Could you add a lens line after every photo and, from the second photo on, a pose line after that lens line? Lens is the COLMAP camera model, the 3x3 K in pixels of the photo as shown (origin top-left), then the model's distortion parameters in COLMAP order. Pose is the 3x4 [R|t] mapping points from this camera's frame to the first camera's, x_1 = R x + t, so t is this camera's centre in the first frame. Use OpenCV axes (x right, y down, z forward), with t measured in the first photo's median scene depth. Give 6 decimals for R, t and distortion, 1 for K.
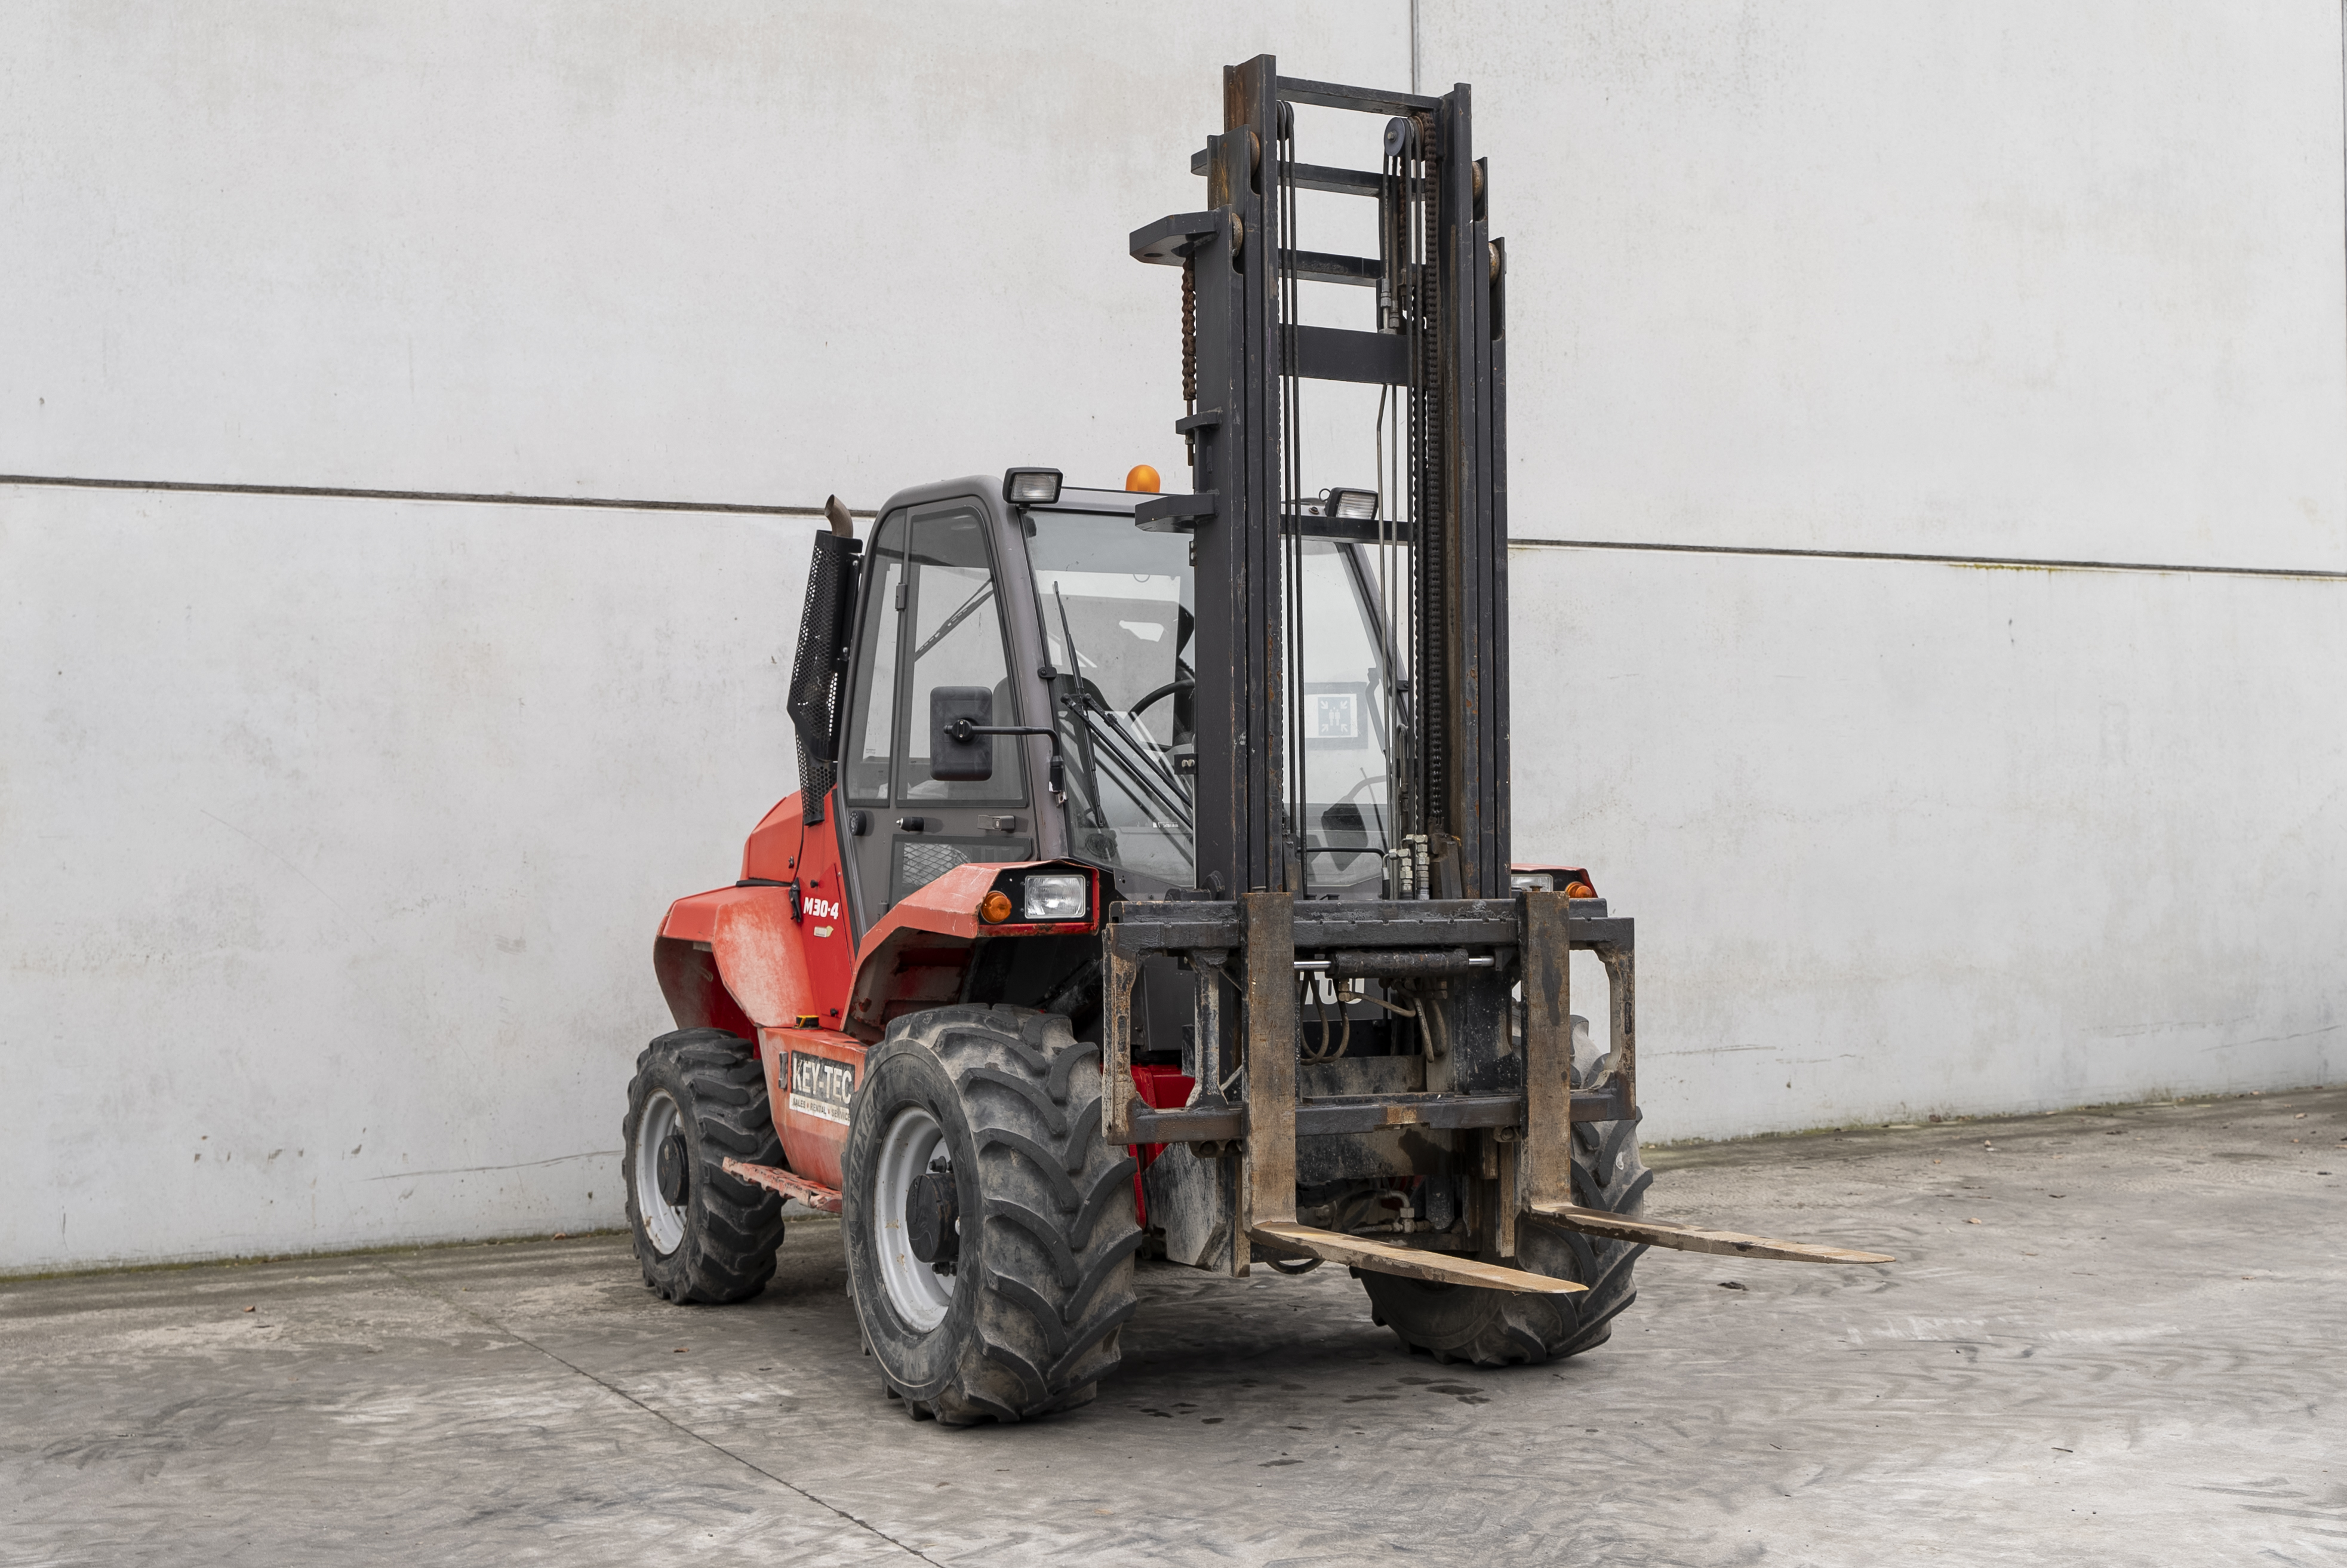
lens RADIAL K [[2933.3, 0, 1169.0], [0, 2933.3, 813.8], [0, 0, 1]] dist [-0.011652, -0.008490]
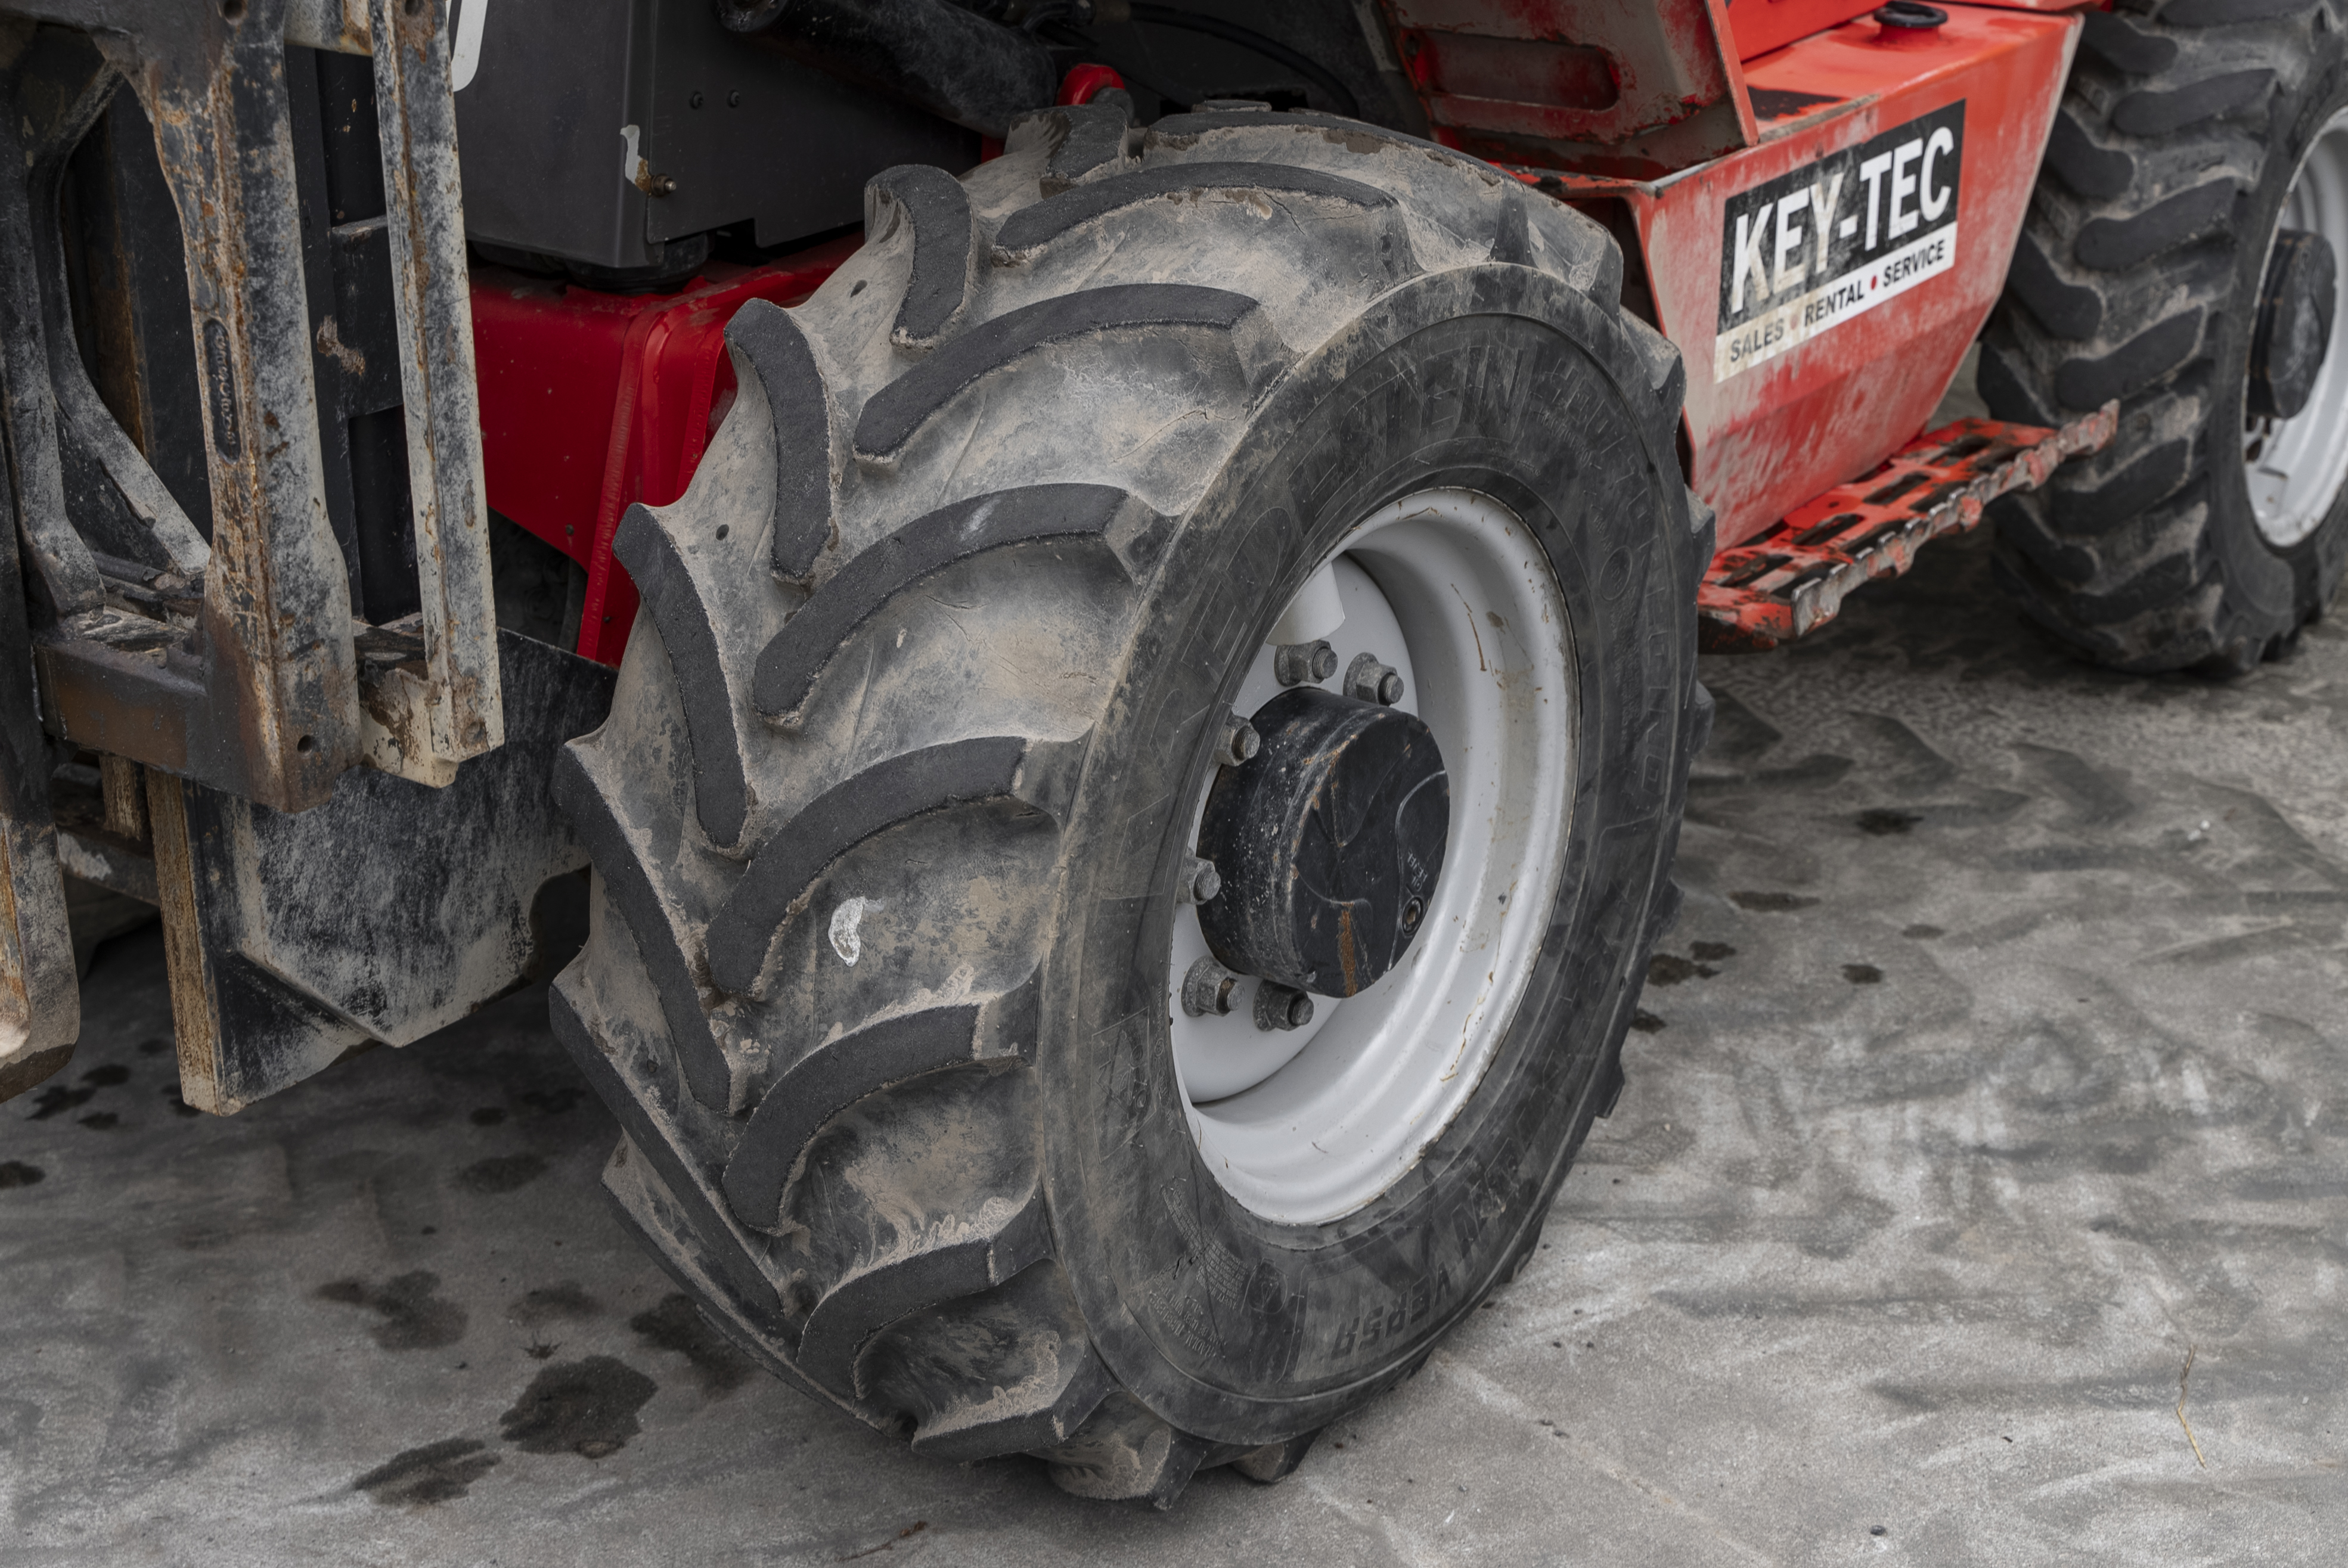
lens RADIAL K [[3553.3, 0, 1170.4], [0, 3553.3, 828.2], [0, 0, 1]] dist [-0.002082, 0.004429]
pose [[0.438708, 0.347828, -0.828584, 0.393877], [0.018725, 0.918314, 0.395410, -0.005434], [0.898435, -0.188985, 0.396359, 0.878684]]
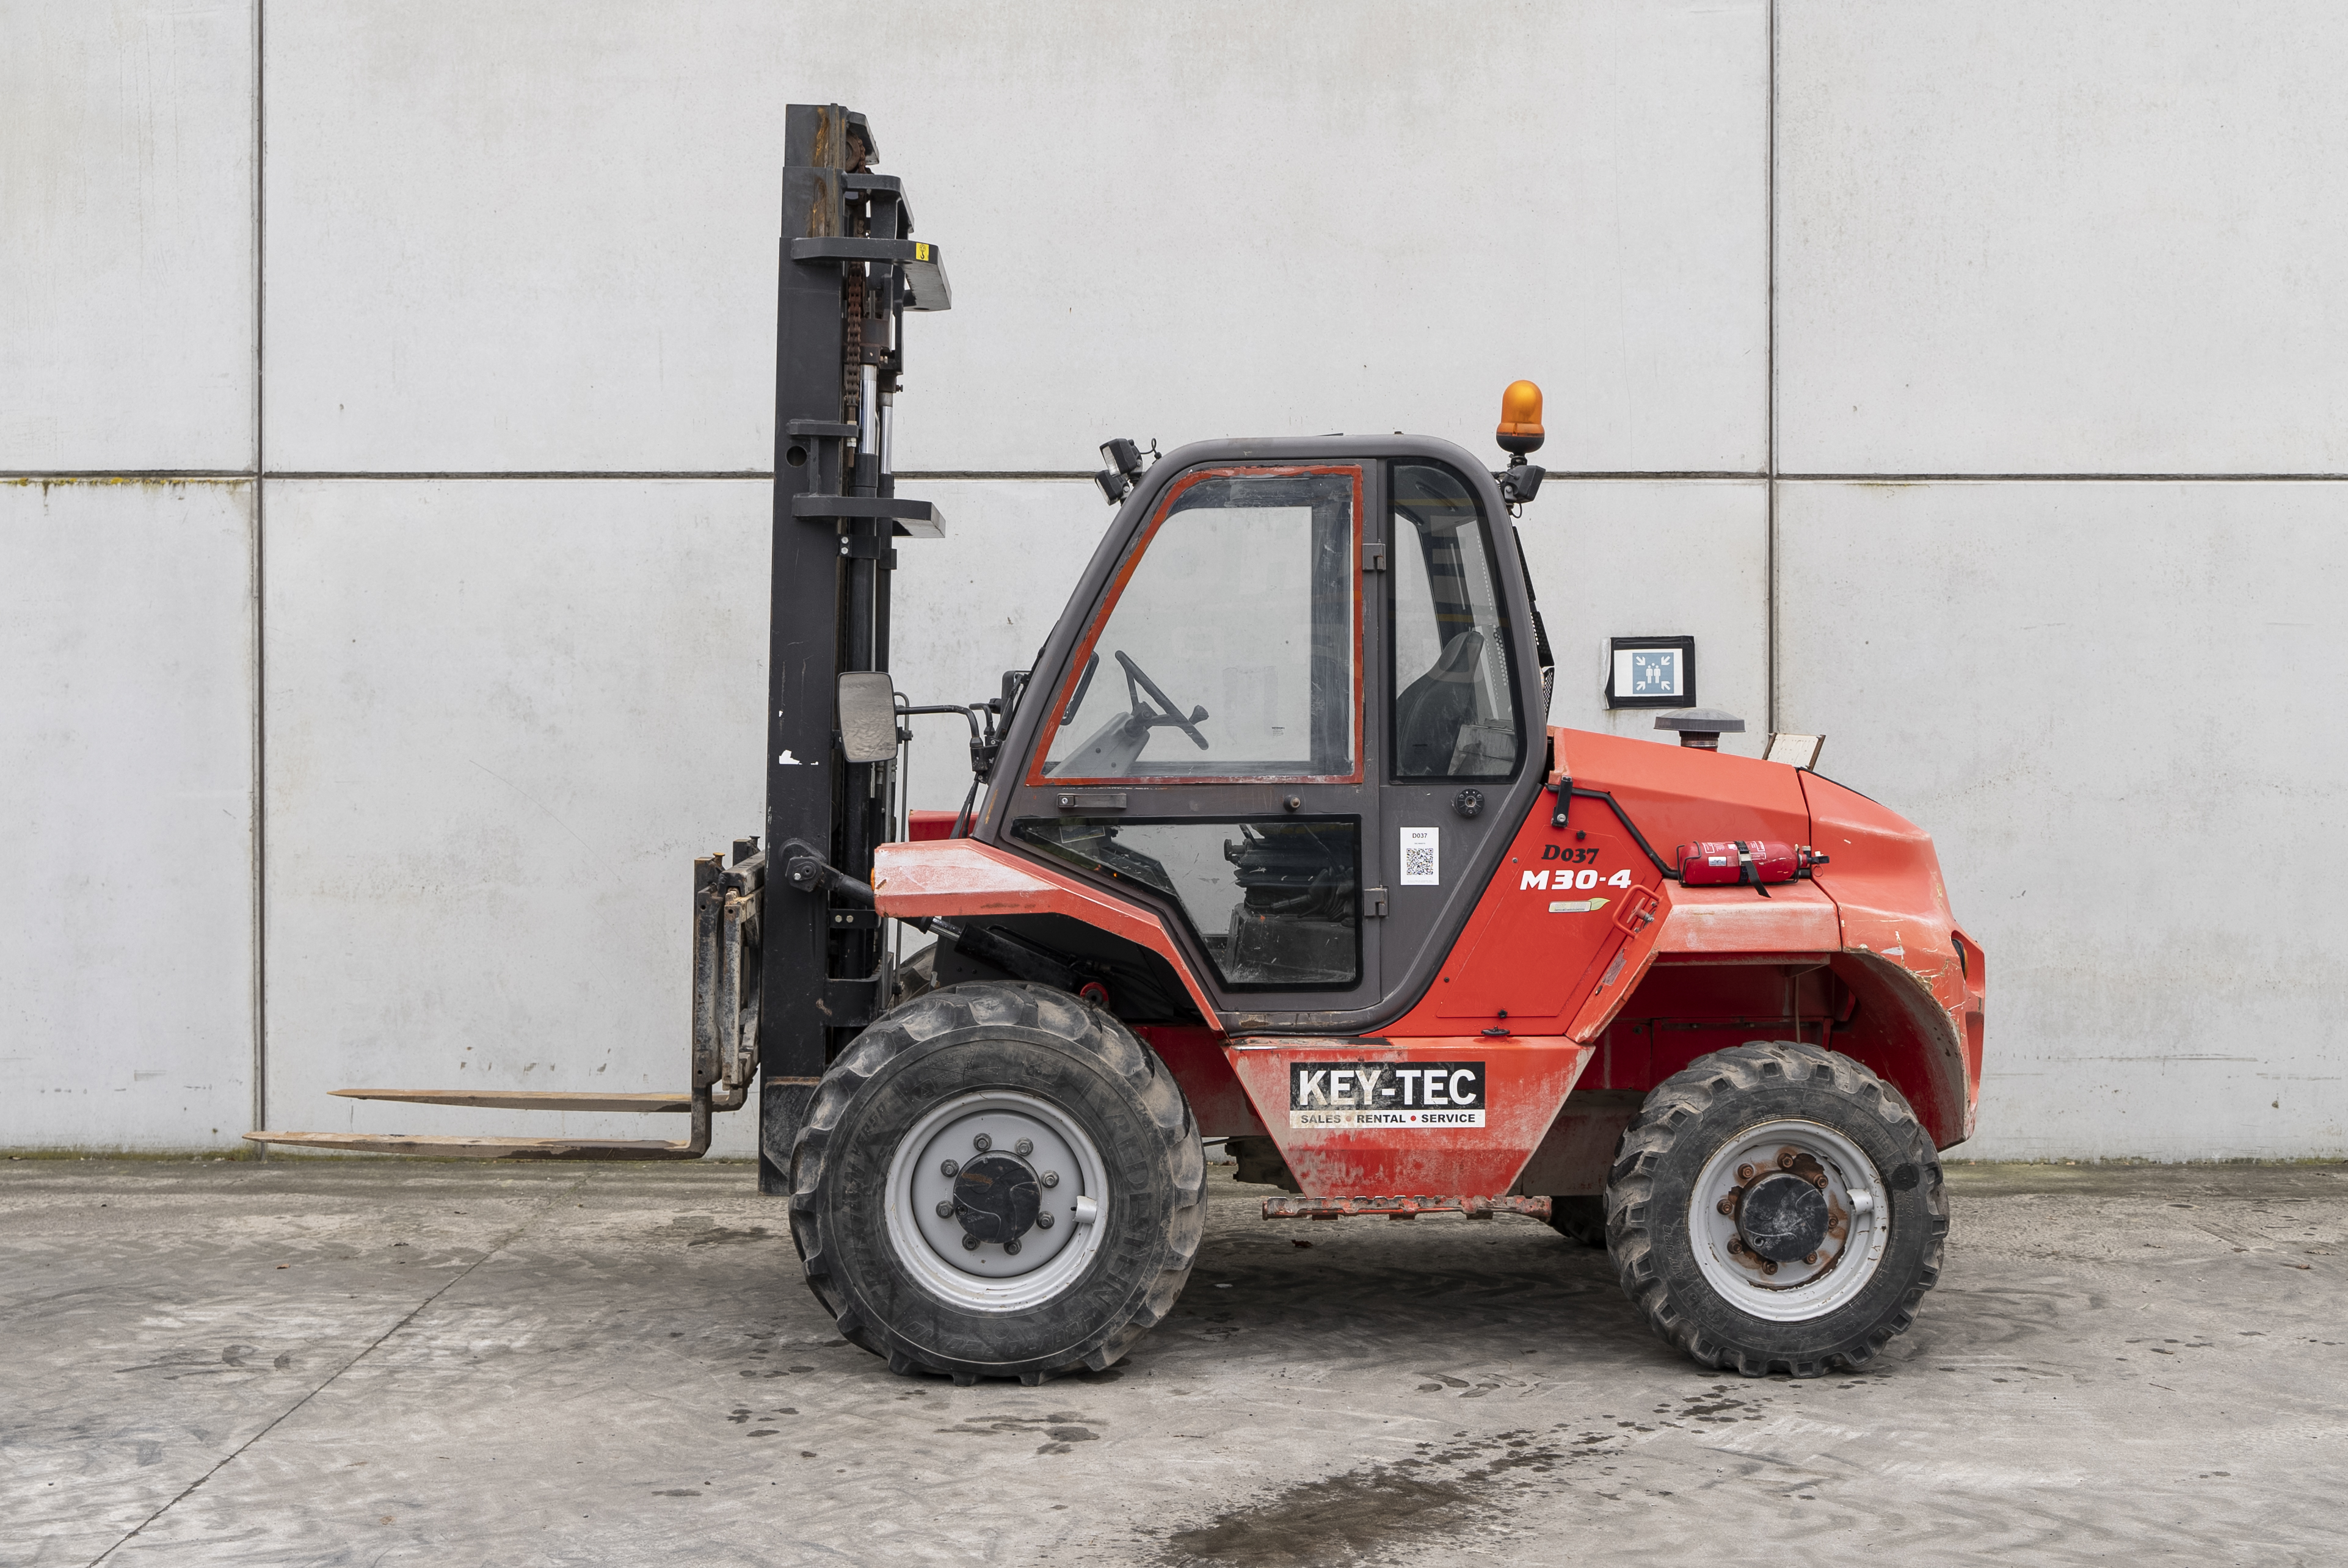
lens RADIAL K [[2605.9, 0, 1174.0], [0, 2605.9, 784.0], [0, 0, 1]] dist [-0.013706, -0.002128]
pose [[0.874012, 0.019648, -0.485507, 0.486049], [-0.012256, 0.999756, 0.018397, -0.017133], [0.485750, -0.010128, 0.874039, 0.305349]]
